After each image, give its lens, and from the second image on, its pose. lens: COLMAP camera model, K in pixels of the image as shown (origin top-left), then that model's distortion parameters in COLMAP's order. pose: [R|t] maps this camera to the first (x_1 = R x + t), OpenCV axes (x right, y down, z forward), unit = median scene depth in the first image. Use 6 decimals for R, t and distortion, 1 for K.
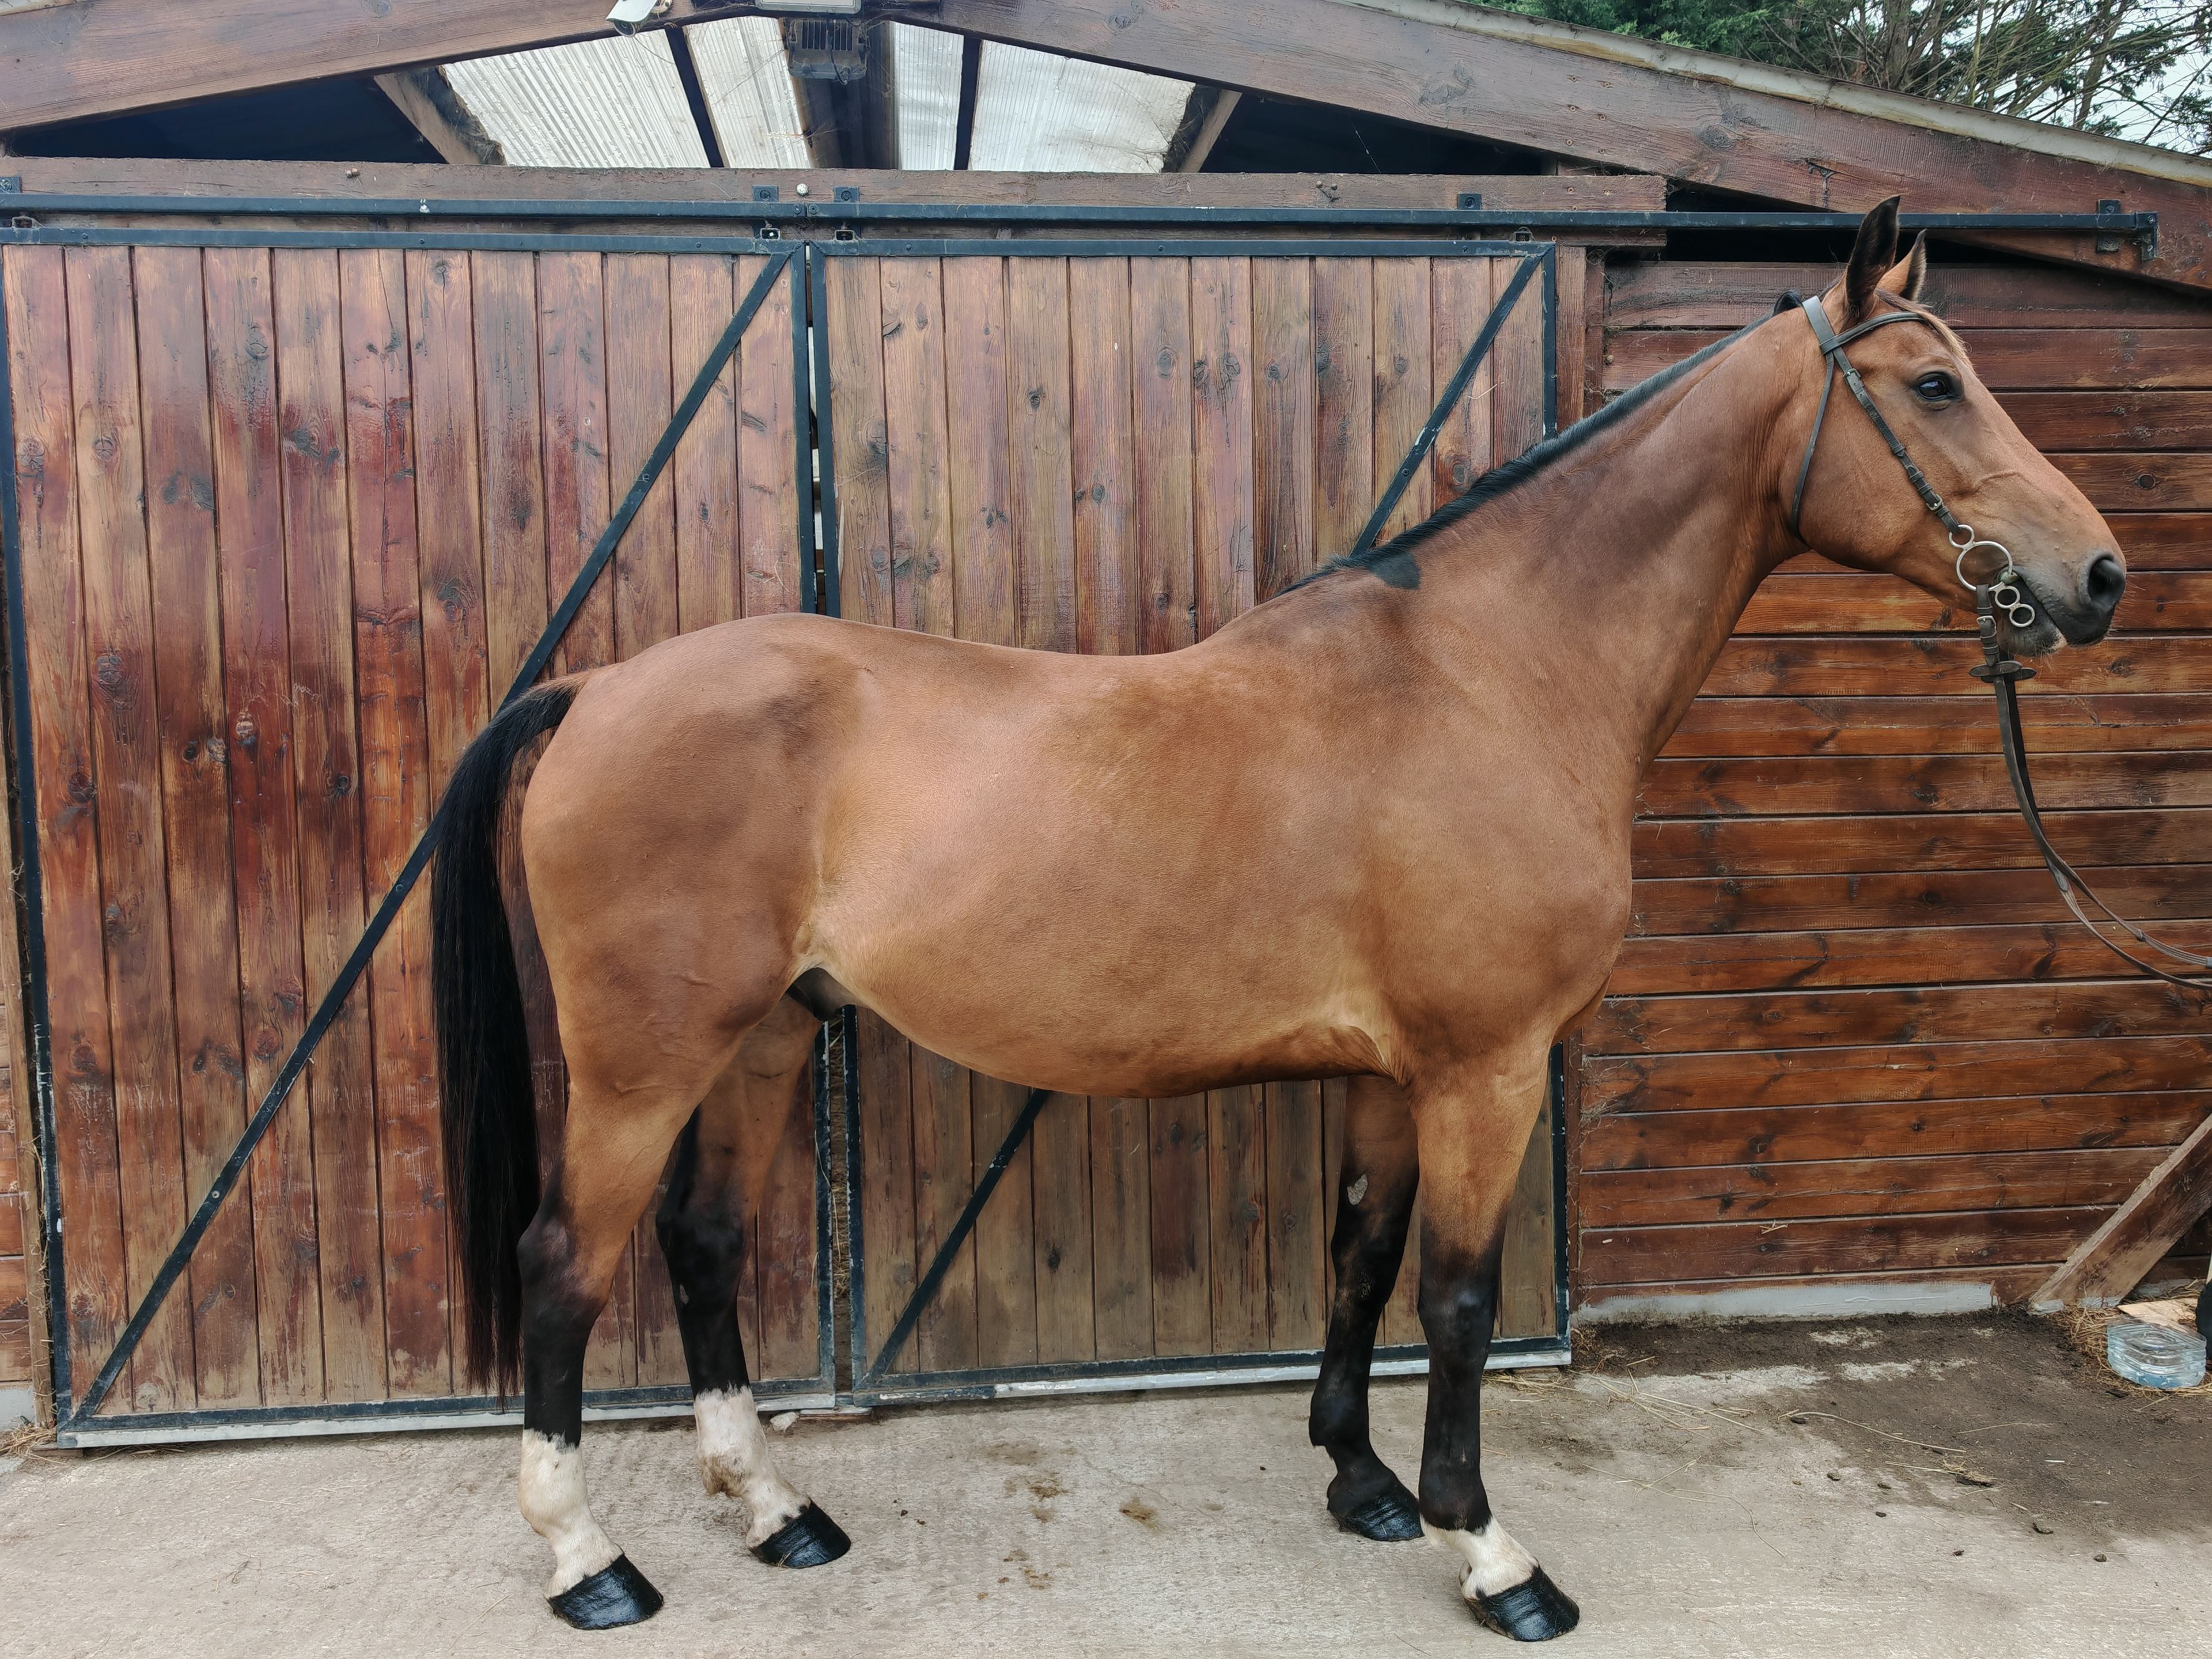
lens RADIAL K [[1817.8, 0, 1111.9], [0, 1817.8, 841.3], [0, 0, 1]] dist [0.012290, -0.023028]
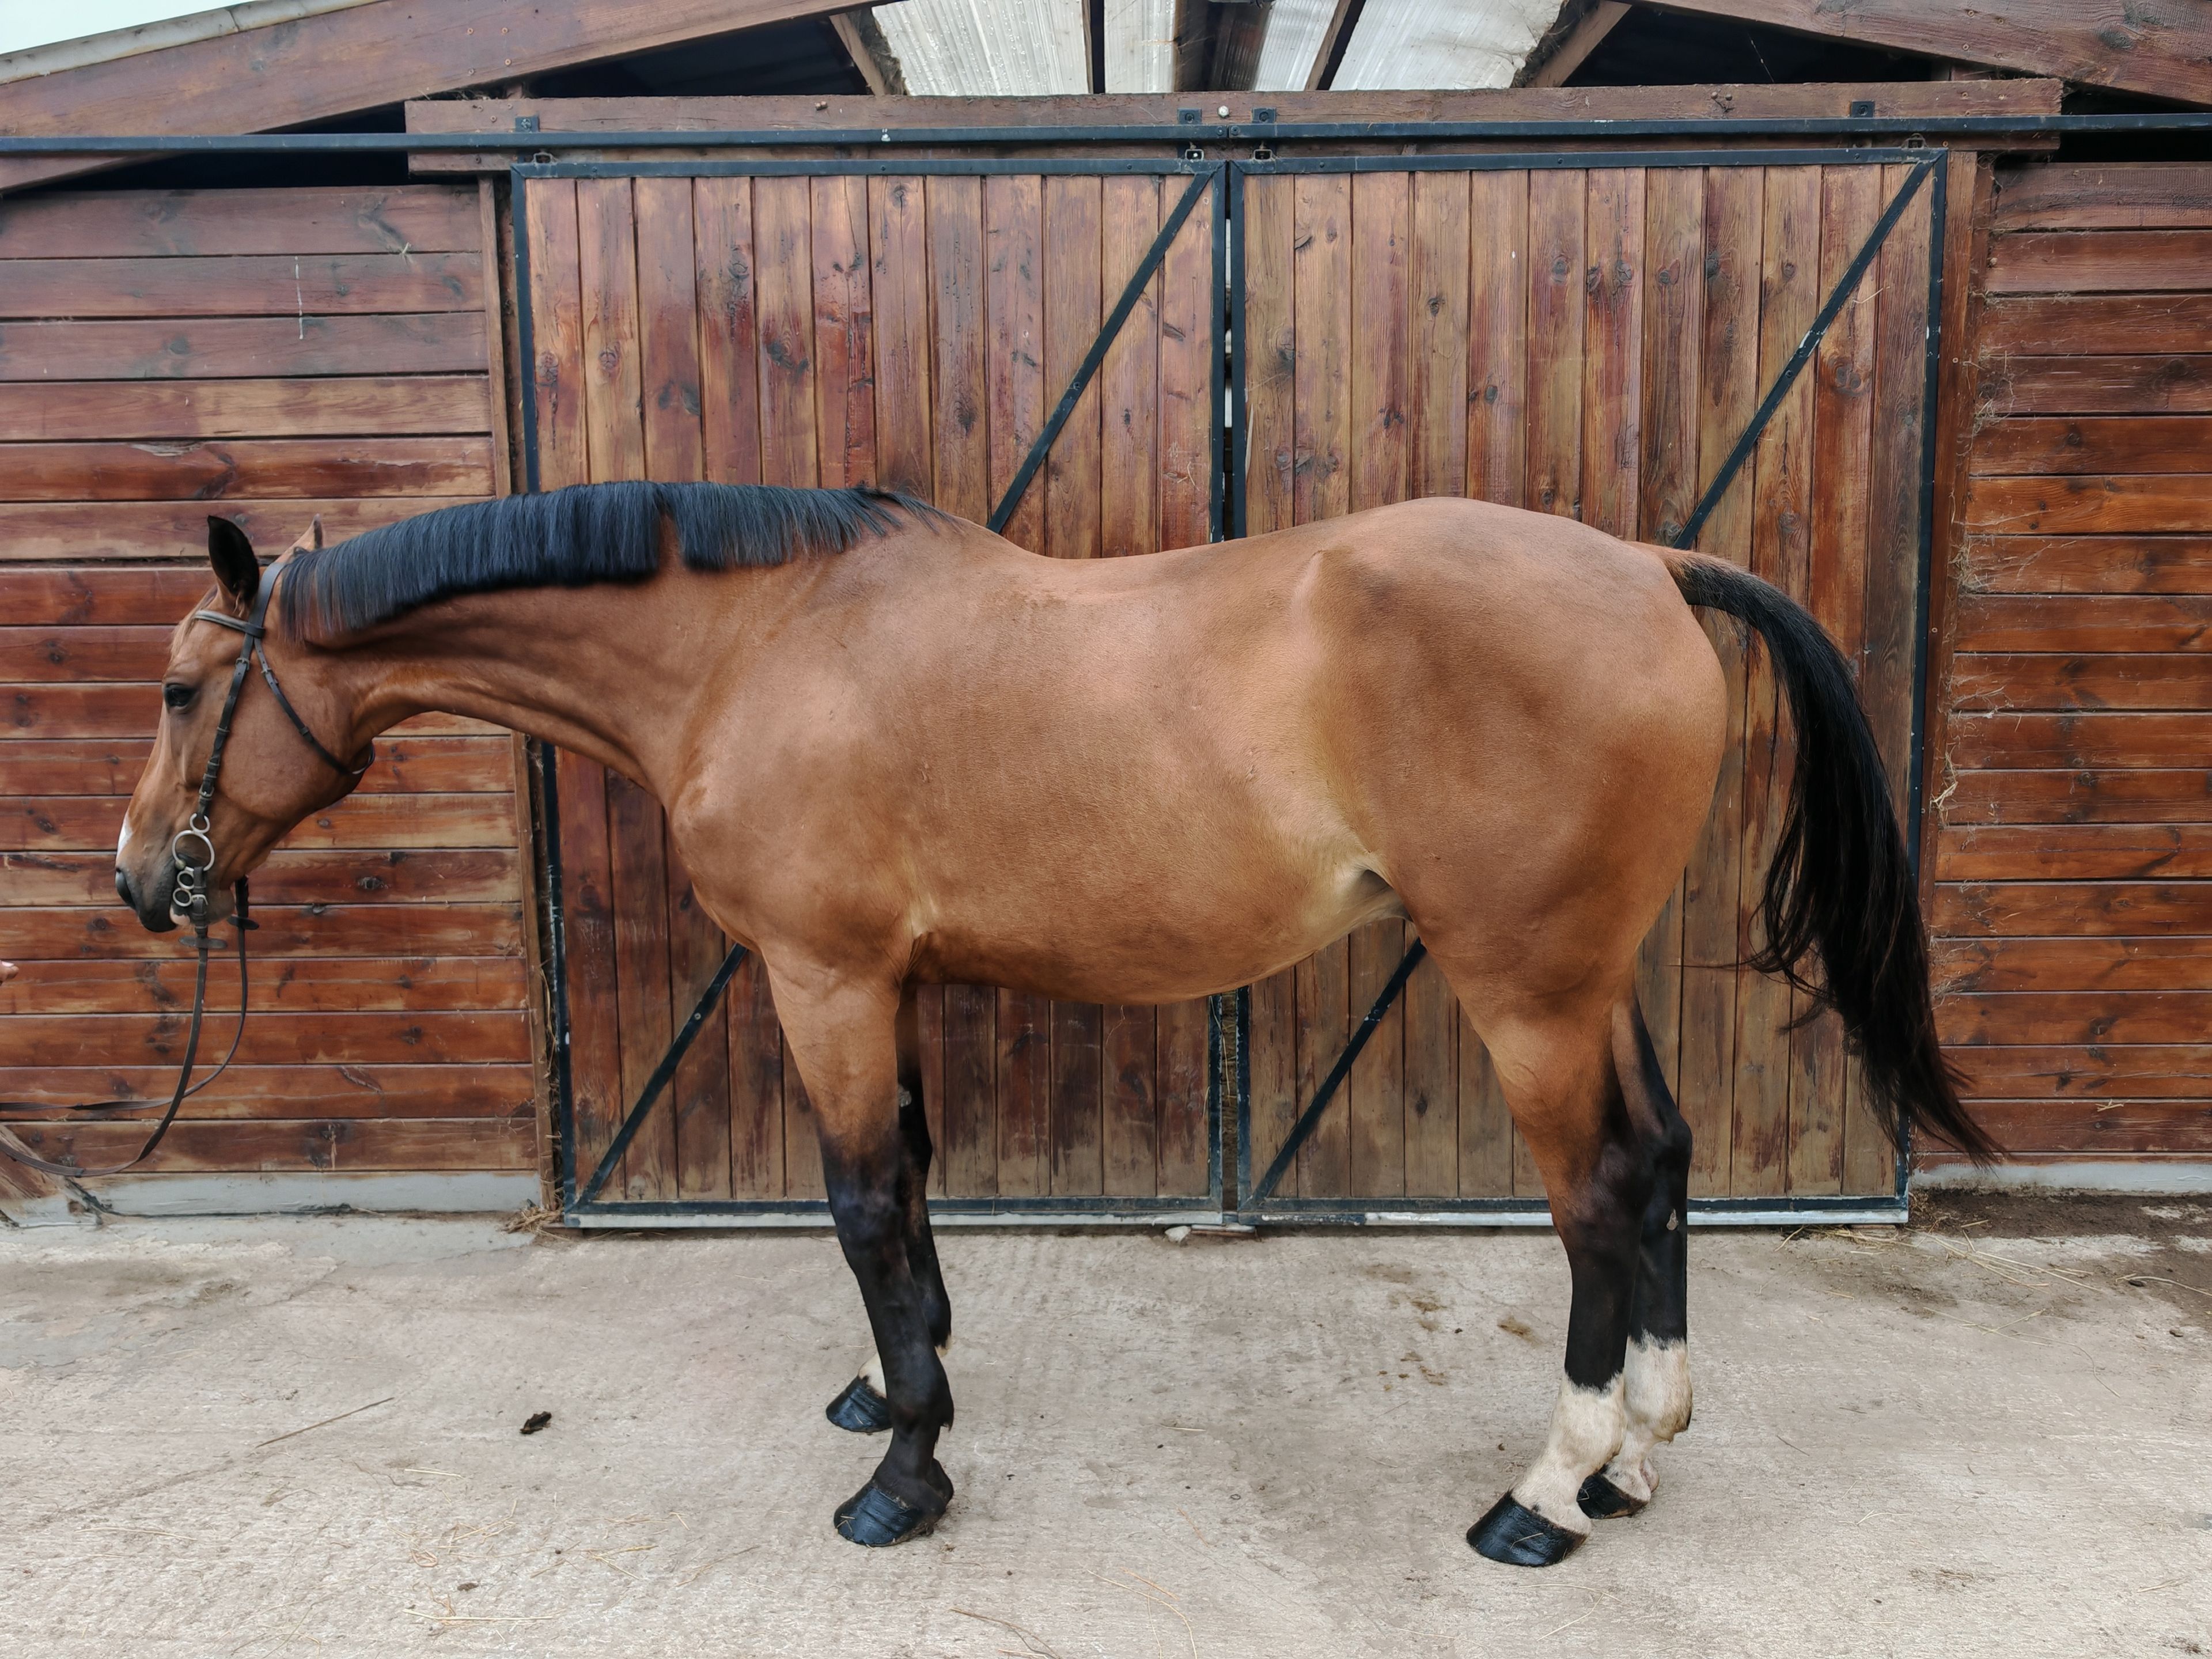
lens RADIAL K [[1817.8, 0, 1112.2], [0, 1817.8, 844.4], [0, 0, 1]] dist [0.012290, -0.023028]
pose [[0.993119, 0.025754, -0.114246, -0.100546], [-0.017922, 0.997451, 0.069062, 0.000885], [0.115734, -0.066540, 0.991049, -0.102167]]
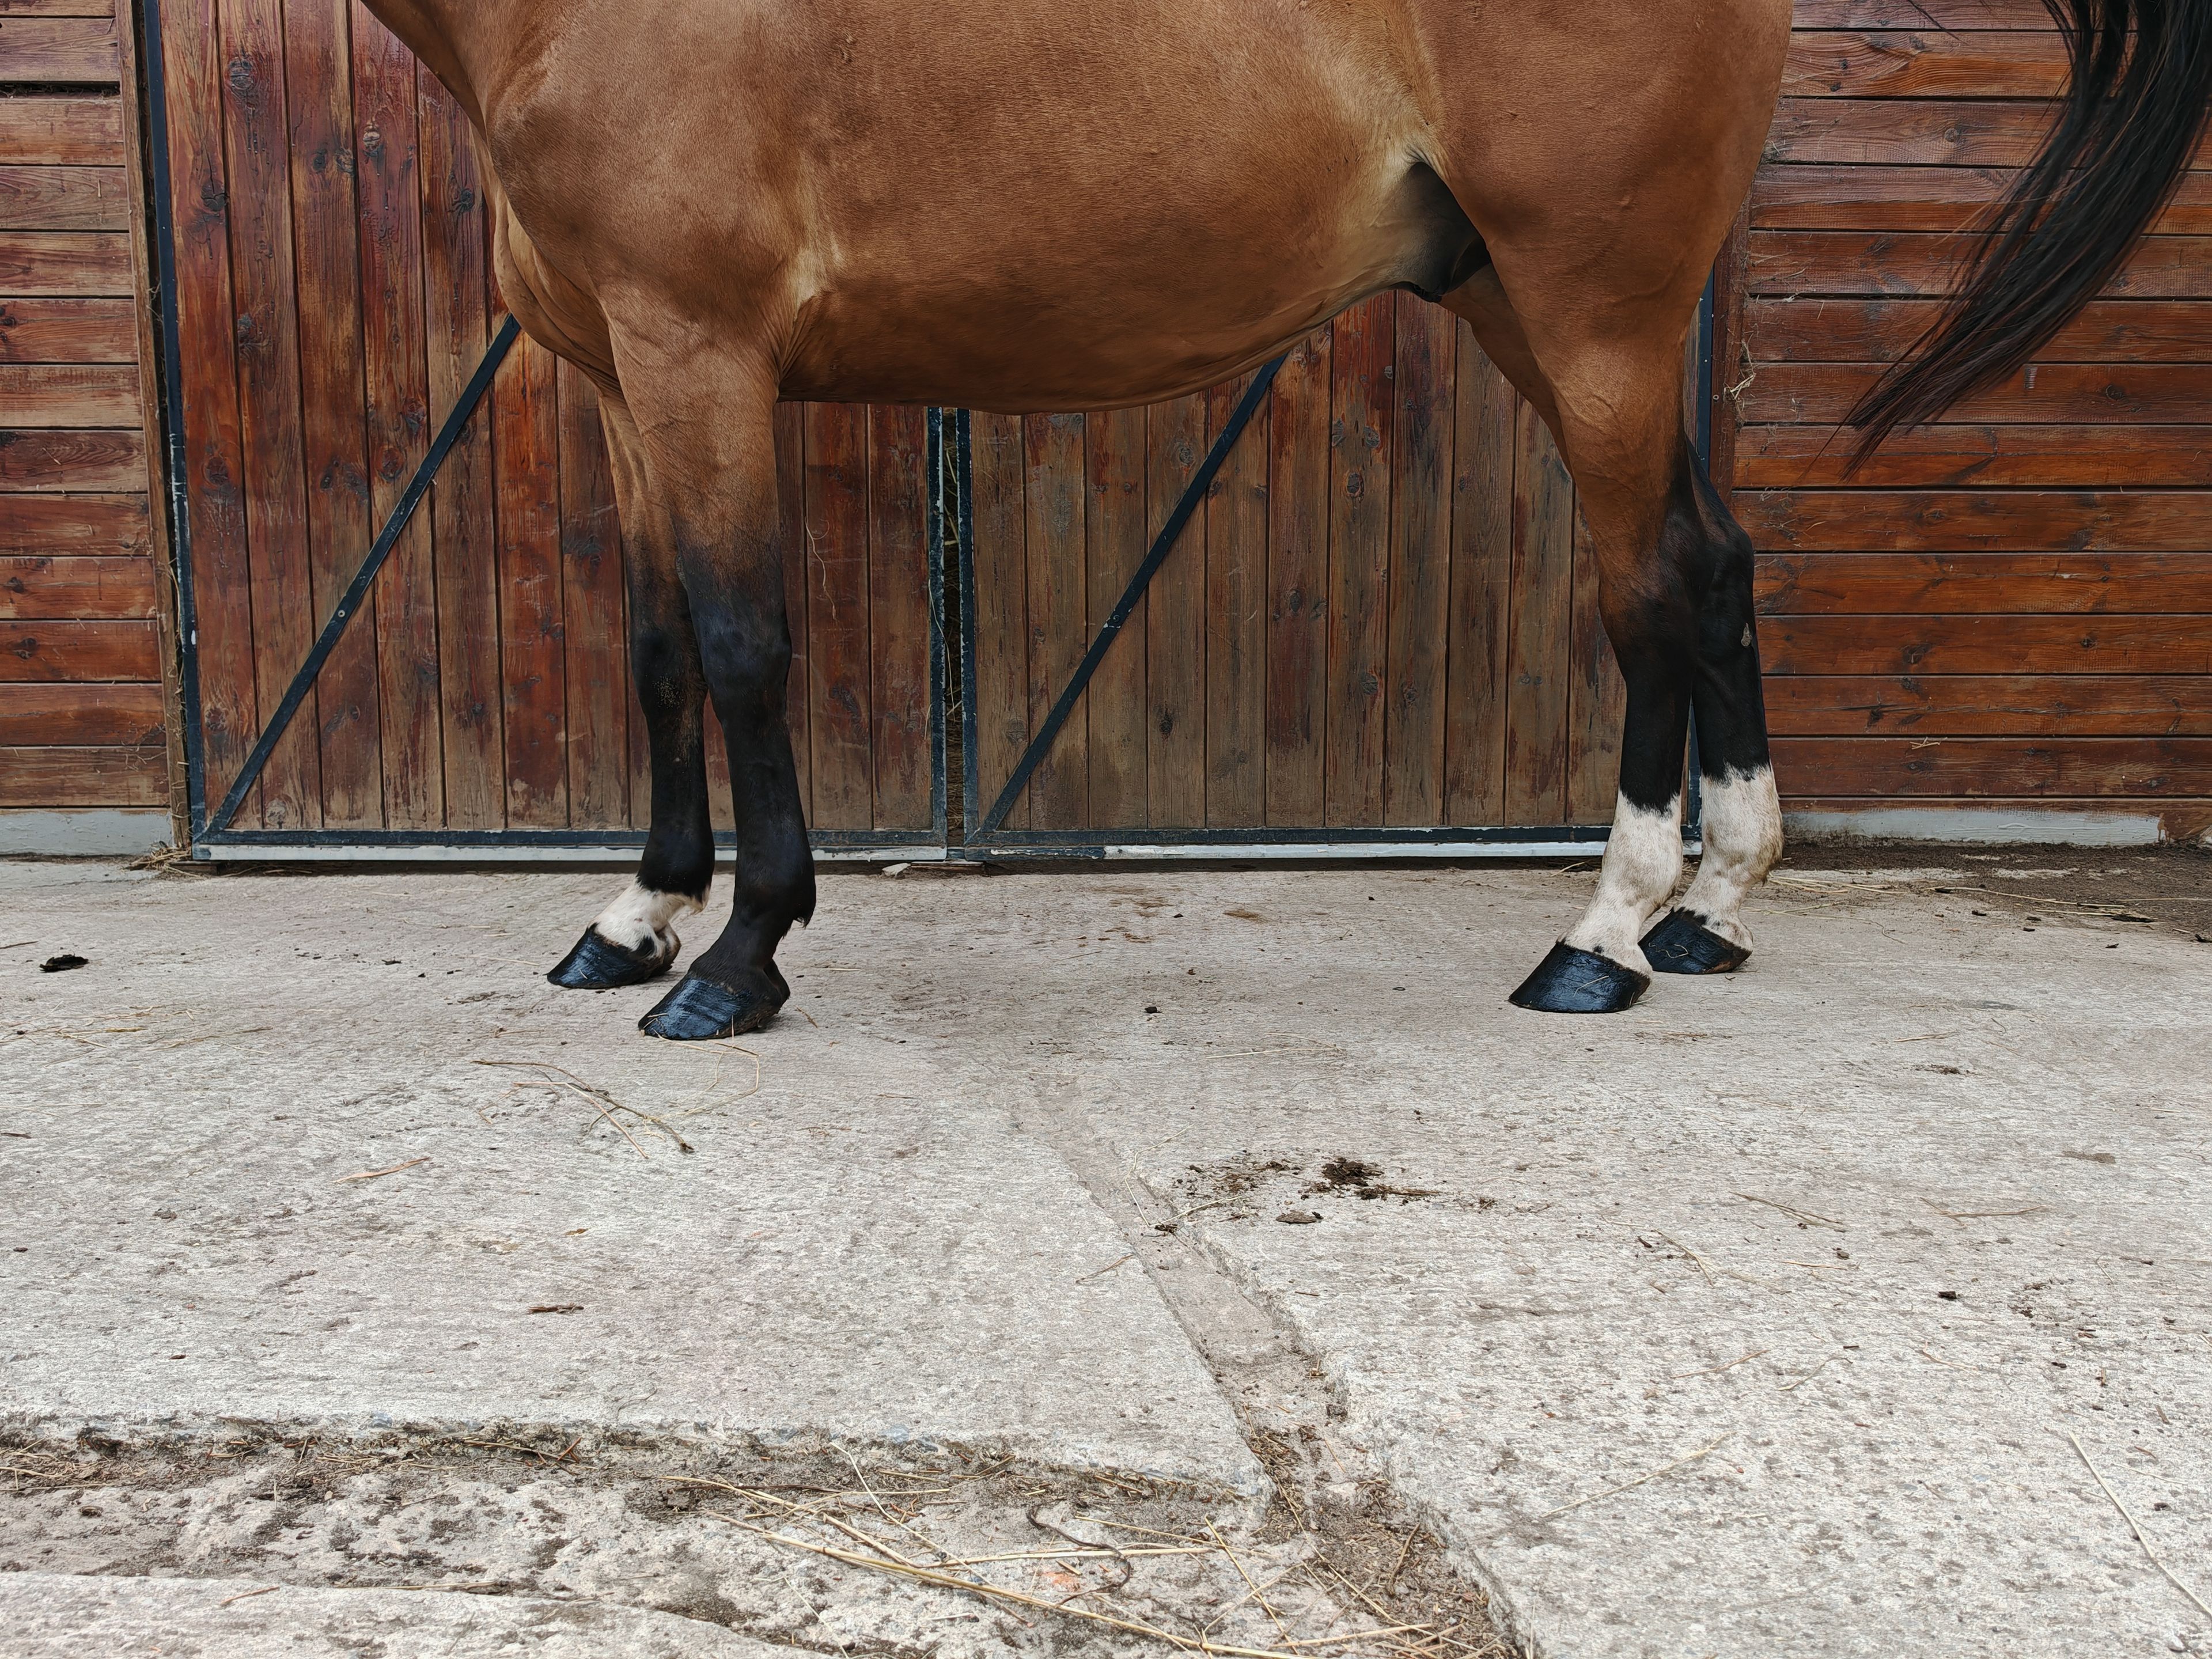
lens RADIAL K [[1817.8, 0, 1135.1], [0, 1817.8, 822.1], [0, 0, 1]] dist [0.012290, -0.023028]
pose [[0.996774, 0.029455, -0.074665, 0.026364], [-0.025924, 0.998519, 0.047831, 0.246656], [0.075964, -0.045741, 0.996061, 0.018916]]
